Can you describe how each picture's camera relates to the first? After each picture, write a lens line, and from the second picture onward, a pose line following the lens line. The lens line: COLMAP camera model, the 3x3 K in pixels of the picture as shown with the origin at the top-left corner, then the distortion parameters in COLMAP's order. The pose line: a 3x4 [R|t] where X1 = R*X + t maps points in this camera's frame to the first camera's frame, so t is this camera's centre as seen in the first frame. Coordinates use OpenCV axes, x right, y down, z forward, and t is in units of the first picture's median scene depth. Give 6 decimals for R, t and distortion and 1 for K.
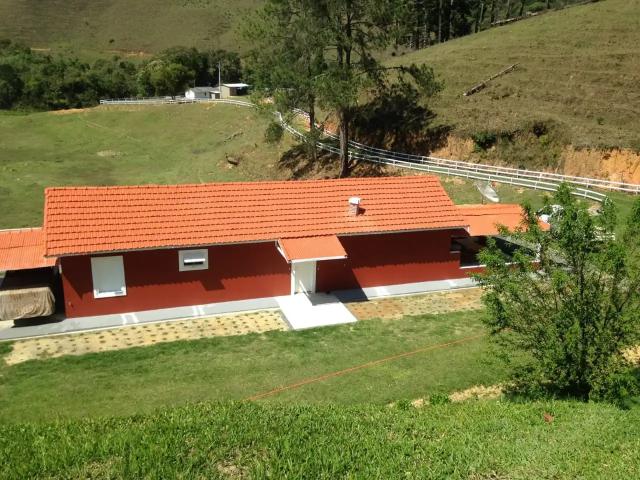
lens RADIAL K [[498.2, 0, 320.0], [0, 498.2, 240.0], [0, 0, 1]] dist [0.075258, -0.002470]
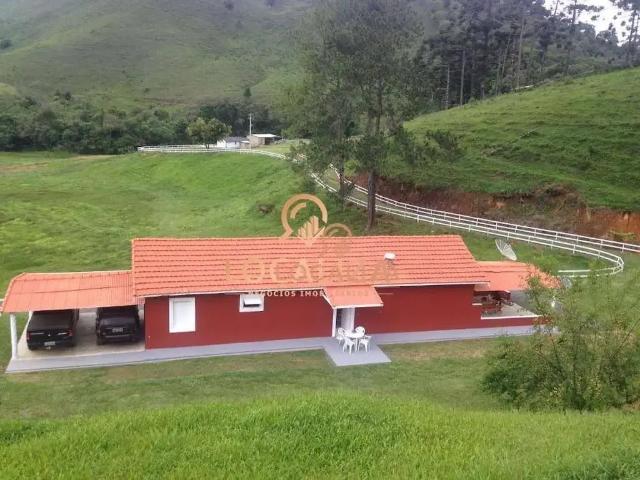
lens RADIAL K [[498.2, 0, 320.0], [0, 498.2, 240.0], [0, 0, 1]] dist [0.075258, -0.002470]
pose [[0.998855, 0.031492, -0.036020, -0.039703], [-0.034550, 0.995548, -0.087692, -0.007114], [0.033098, 0.088836, 0.995496, -0.126775]]
